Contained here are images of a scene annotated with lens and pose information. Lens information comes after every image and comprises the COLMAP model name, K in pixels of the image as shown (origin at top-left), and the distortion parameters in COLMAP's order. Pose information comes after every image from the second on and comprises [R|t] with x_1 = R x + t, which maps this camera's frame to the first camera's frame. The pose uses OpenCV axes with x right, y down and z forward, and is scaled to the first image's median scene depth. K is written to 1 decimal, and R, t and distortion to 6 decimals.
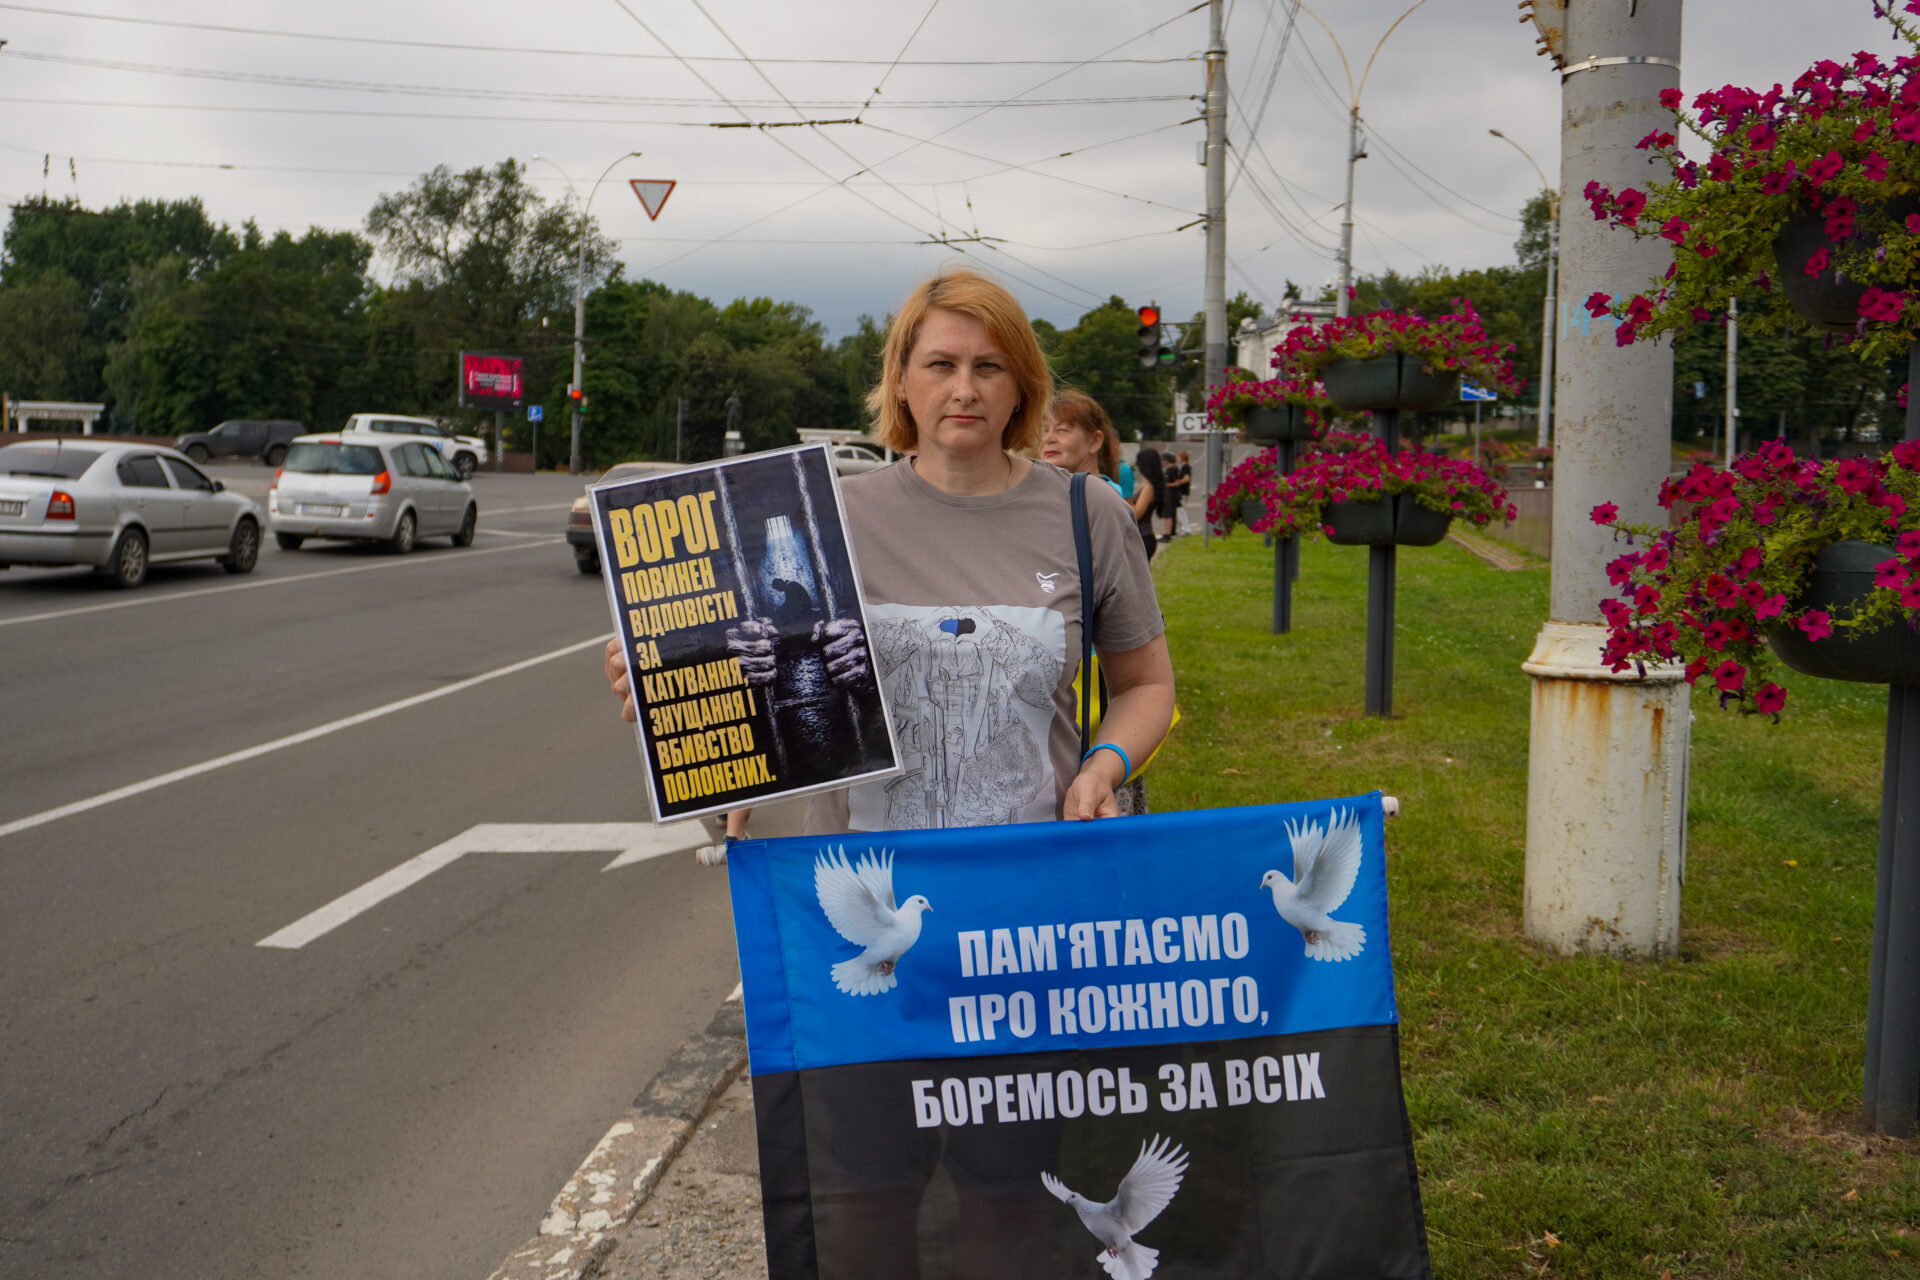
lens RADIAL K [[1786.5, 0, 960.0], [0, 1786.5, 640.0], [0, 0, 1]] dist [-0.001972, 0.004062]
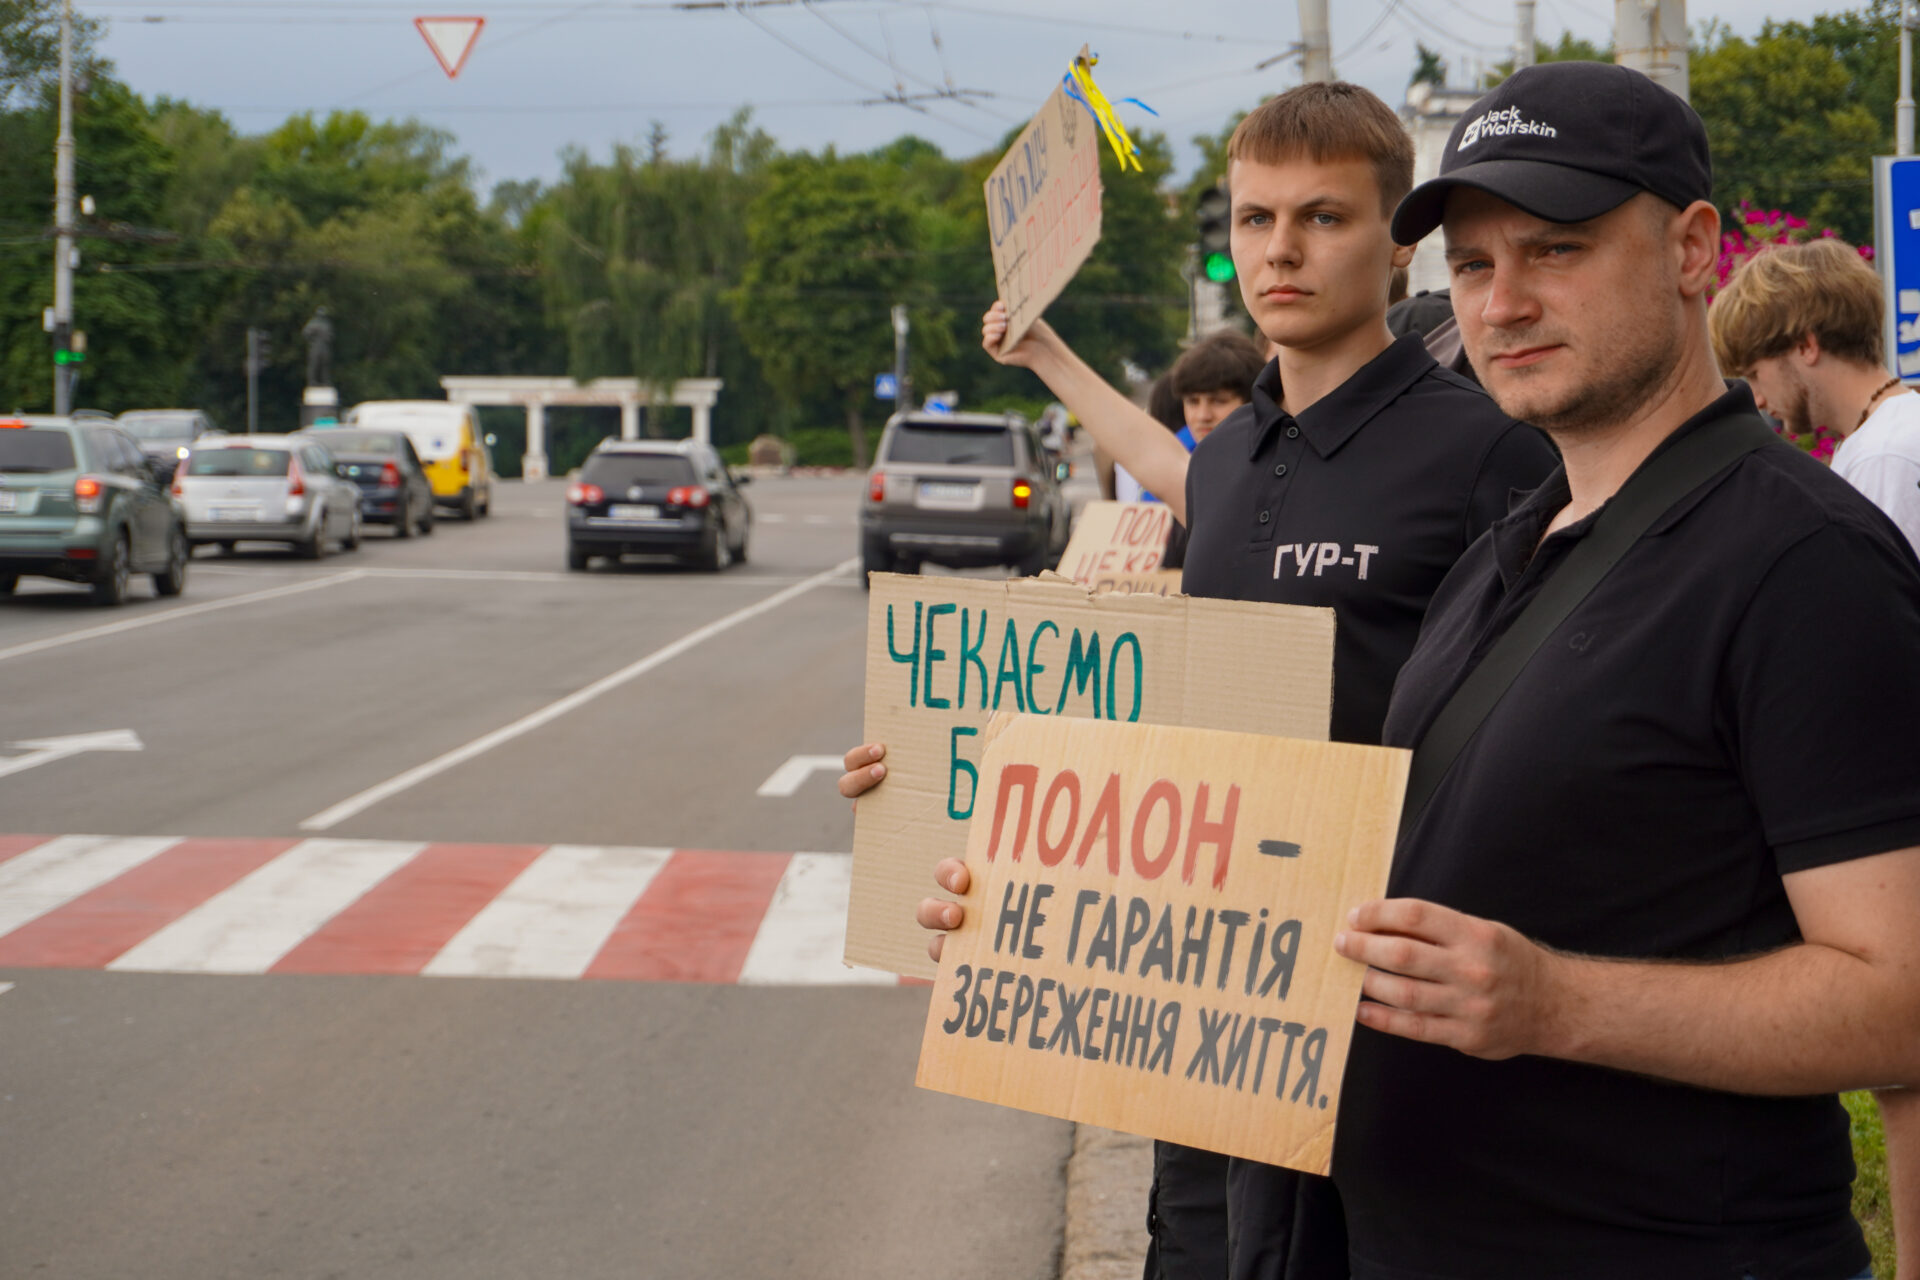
lens RADIAL K [[4093.1, 0, 960.0], [0, 4093.1, 640.0], [0, 0, 1]] dist [0.037083, 0.214166]
pose [[0.997354, -0.034043, 0.064233, -0.025251], [0.037116, 0.998192, -0.047268, 0.012241], [-0.062507, 0.049527, 0.996815, -0.132467]]
